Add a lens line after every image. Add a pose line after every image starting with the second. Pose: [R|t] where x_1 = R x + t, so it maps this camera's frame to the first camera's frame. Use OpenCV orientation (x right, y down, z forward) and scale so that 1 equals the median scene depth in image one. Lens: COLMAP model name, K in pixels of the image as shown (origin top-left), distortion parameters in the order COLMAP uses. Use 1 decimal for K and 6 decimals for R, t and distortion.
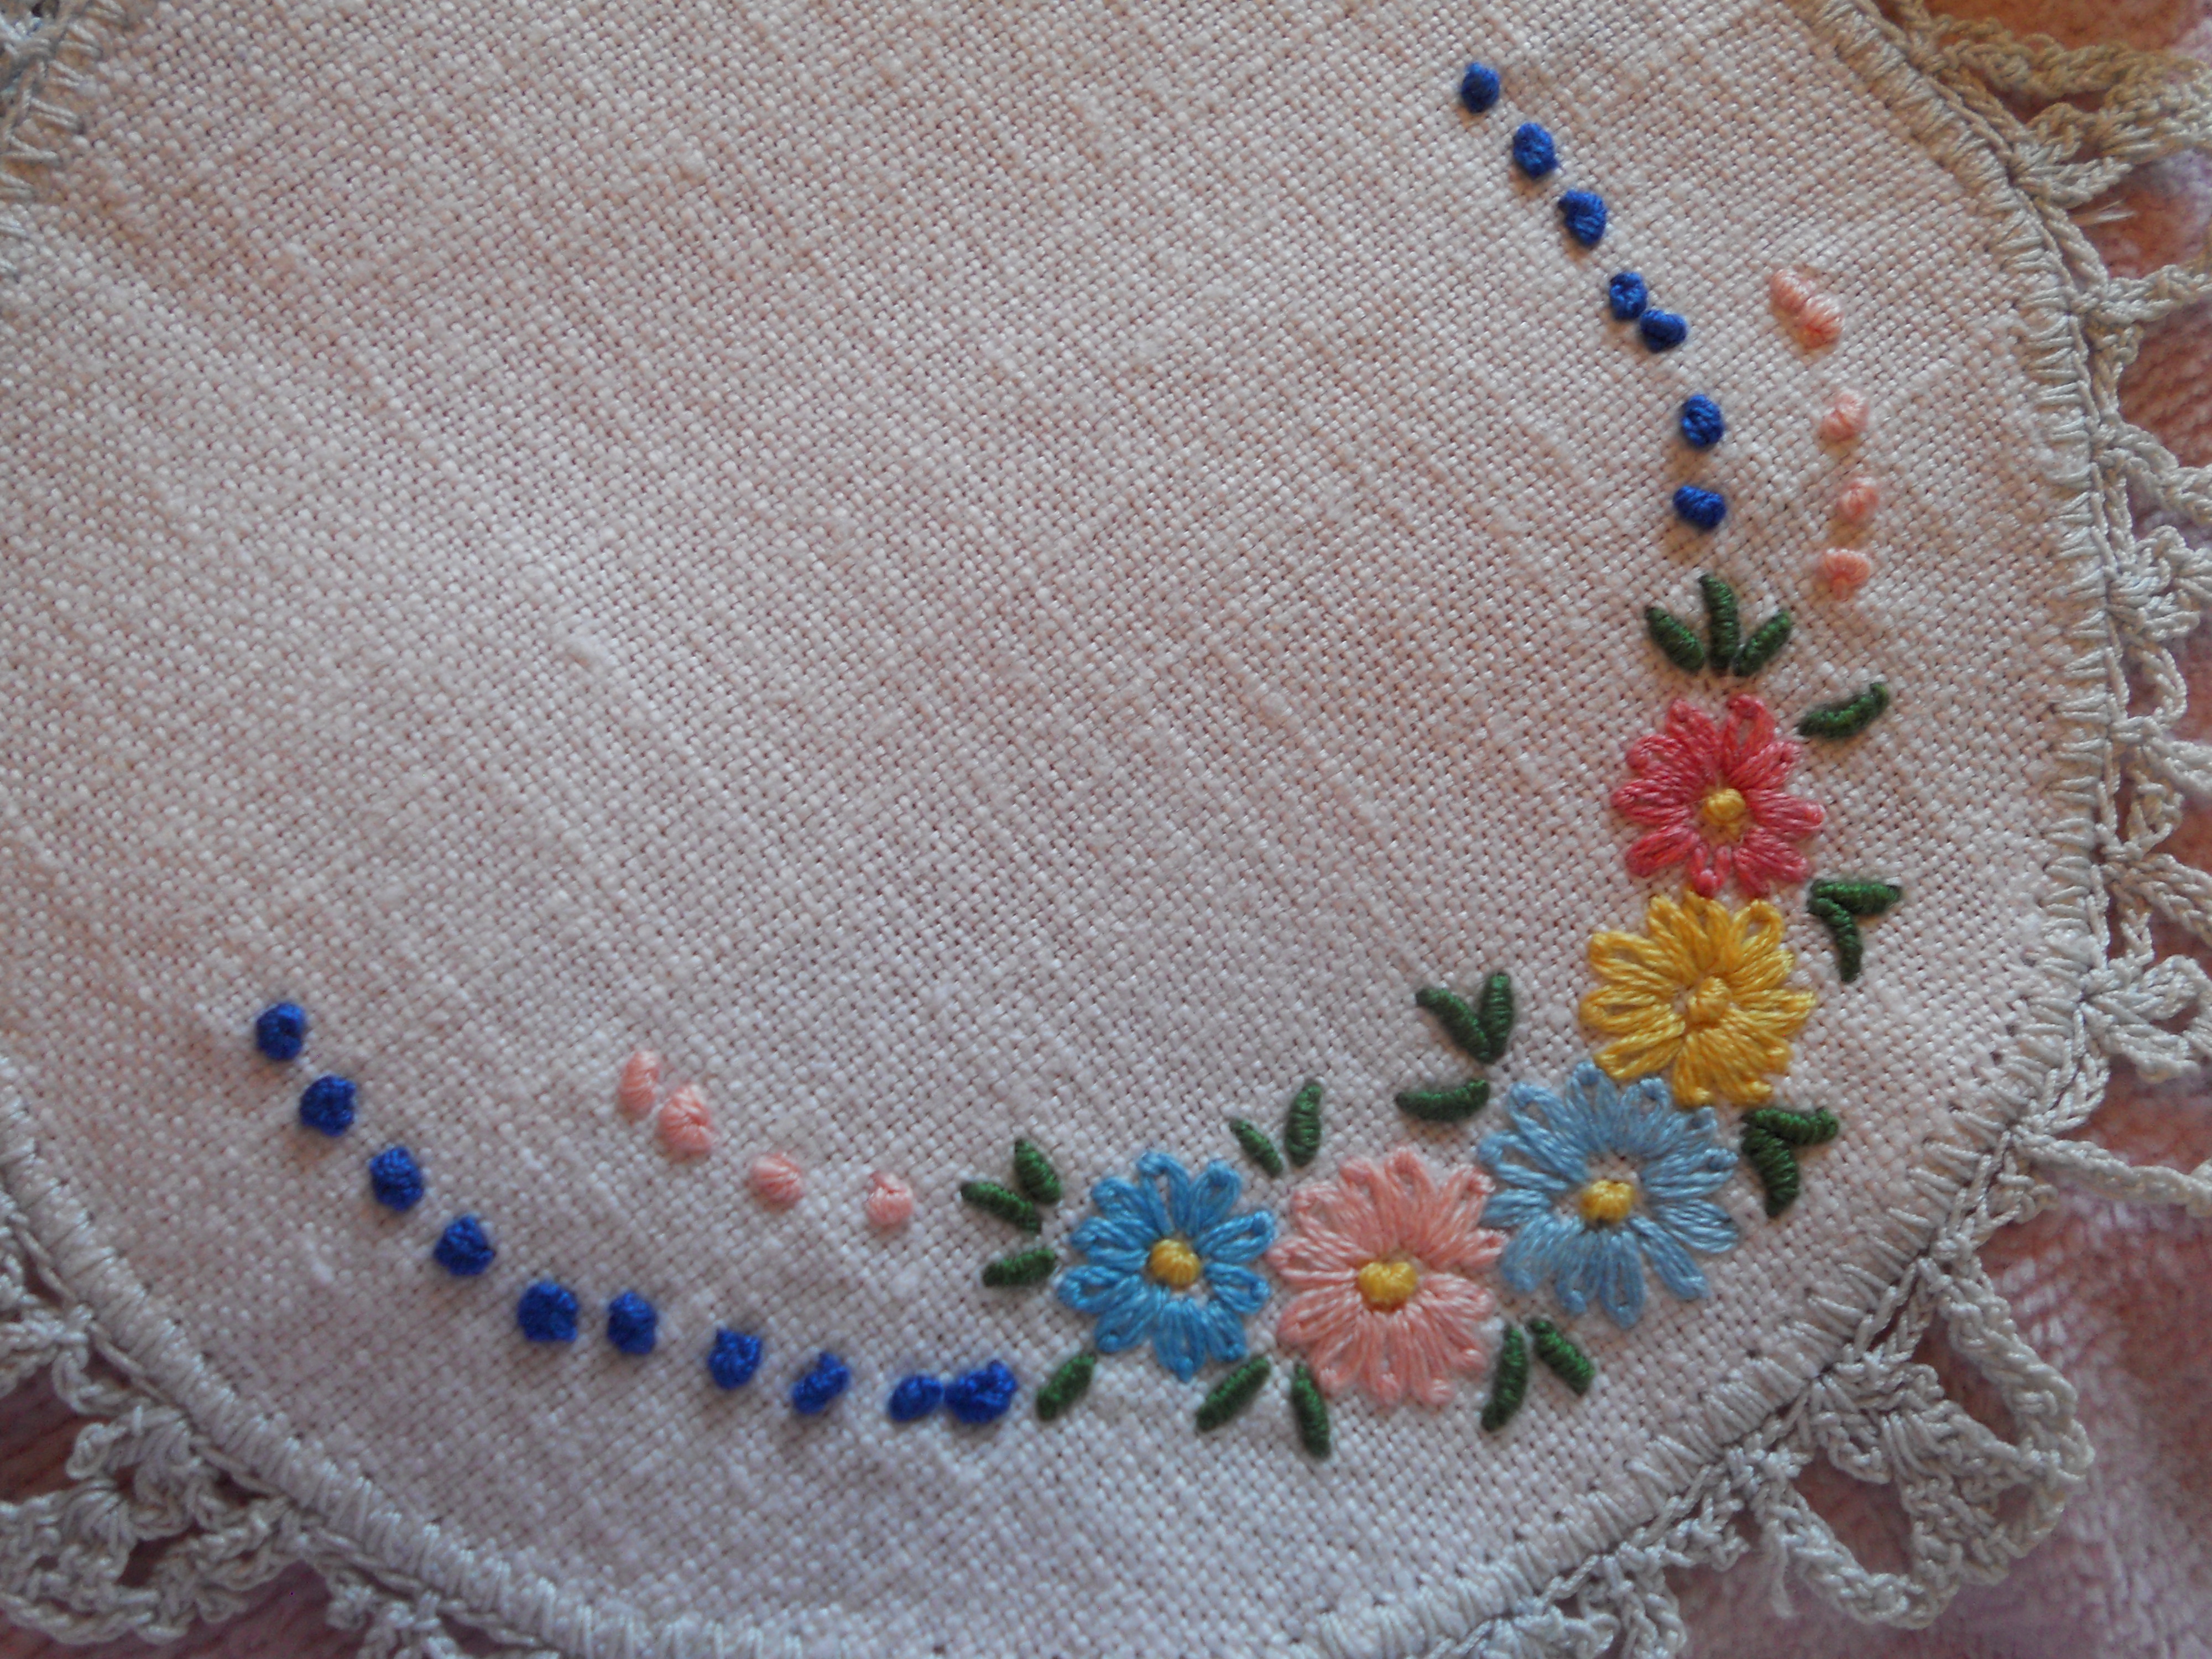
lens RADIAL K [[1957.1, 0, 1111.5], [0, 1957.1, 831.5], [0, 0, 1]] dist [-0.017543, 0.006197]
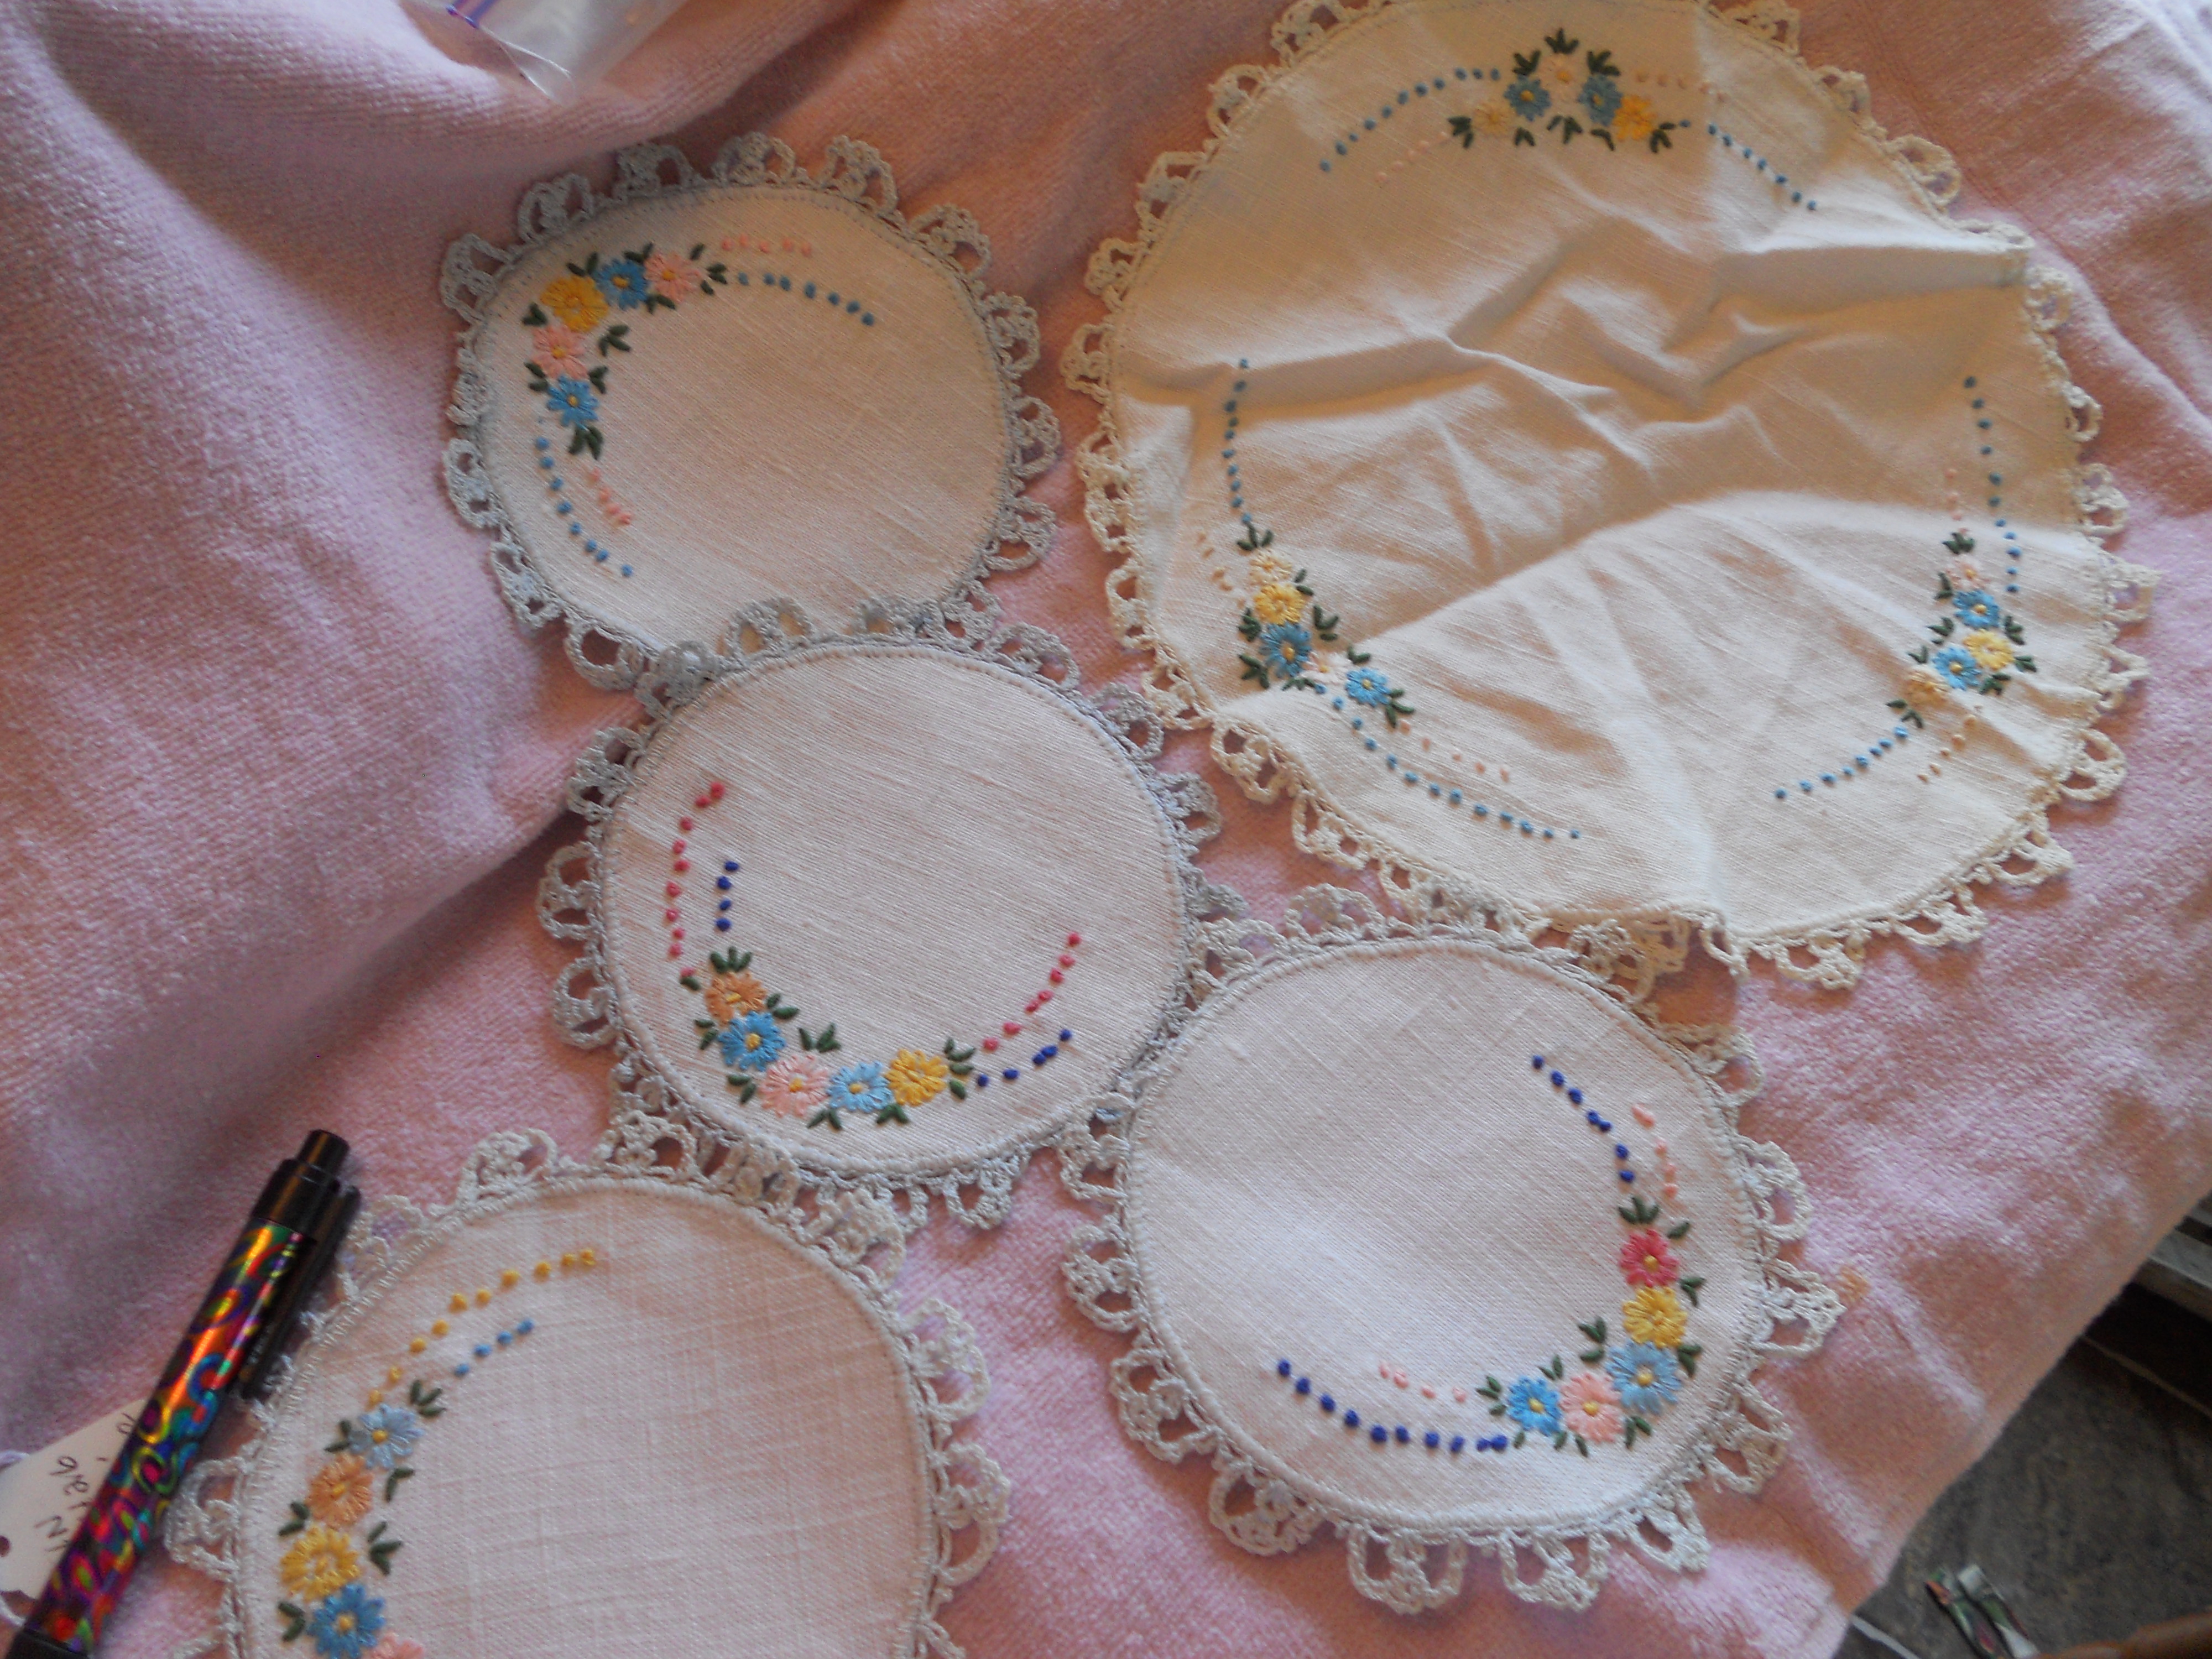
lens RADIAL K [[1957.1, 0, 1056.1], [0, 1957.1, 768.7], [0, 0, 1]] dist [-0.017543, 0.006197]
pose [[0.992030, -0.114662, 0.052249, -0.857304], [0.125341, 0.940489, -0.315863, 0.131350], [-0.012922, 0.319895, 0.947365, -2.678373]]
